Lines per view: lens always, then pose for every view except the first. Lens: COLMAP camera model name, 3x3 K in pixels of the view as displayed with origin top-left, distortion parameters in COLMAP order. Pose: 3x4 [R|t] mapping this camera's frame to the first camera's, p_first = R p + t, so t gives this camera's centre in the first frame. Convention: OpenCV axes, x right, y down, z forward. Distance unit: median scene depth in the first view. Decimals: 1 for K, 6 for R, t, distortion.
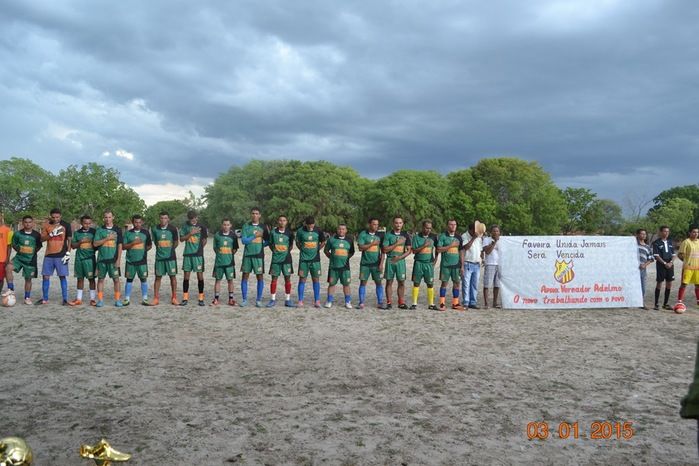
lens RADIAL K [[560.5, 0, 348.7], [0, 560.5, 231.7], [0, 0, 1]] dist [-0.077371, 0.002263]
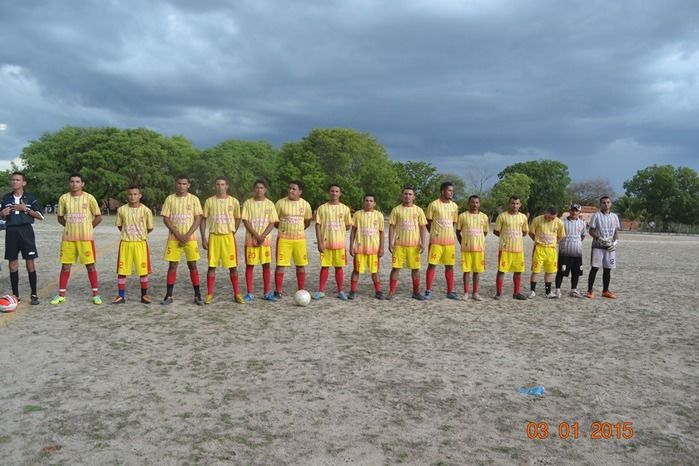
lens RADIAL K [[557.3, 0, 348.2], [0, 557.3, 247.9], [0, 0, 1]] dist [-0.079245, 0.004389]
pose [[0.982457, -0.012607, 0.186064, 0.855762], [-0.000690, 0.997460, 0.071226, 0.031510], [-0.186489, -0.070105, 0.979953, 0.310445]]
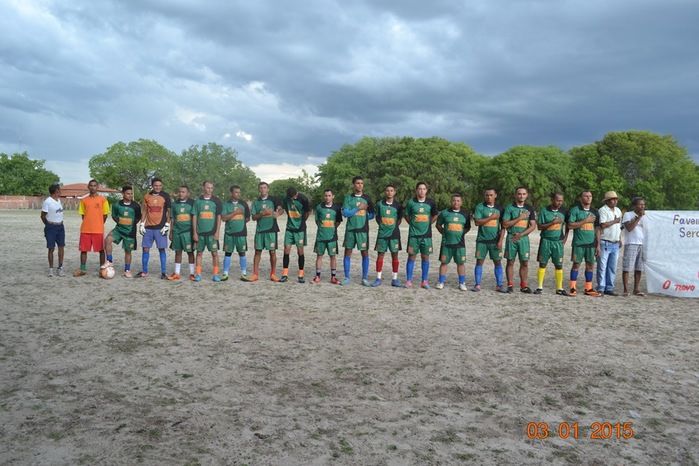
lens RADIAL K [[560.5, 0, 348.7], [0, 560.5, 231.7], [0, 0, 1]] dist [-0.077371, 0.002263]
pose [[0.979975, 0.013057, -0.198691, -0.002922], [-0.005578, 0.999256, 0.038155, 0.010753], [0.199041, -0.036282, 0.979319, 0.097142]]
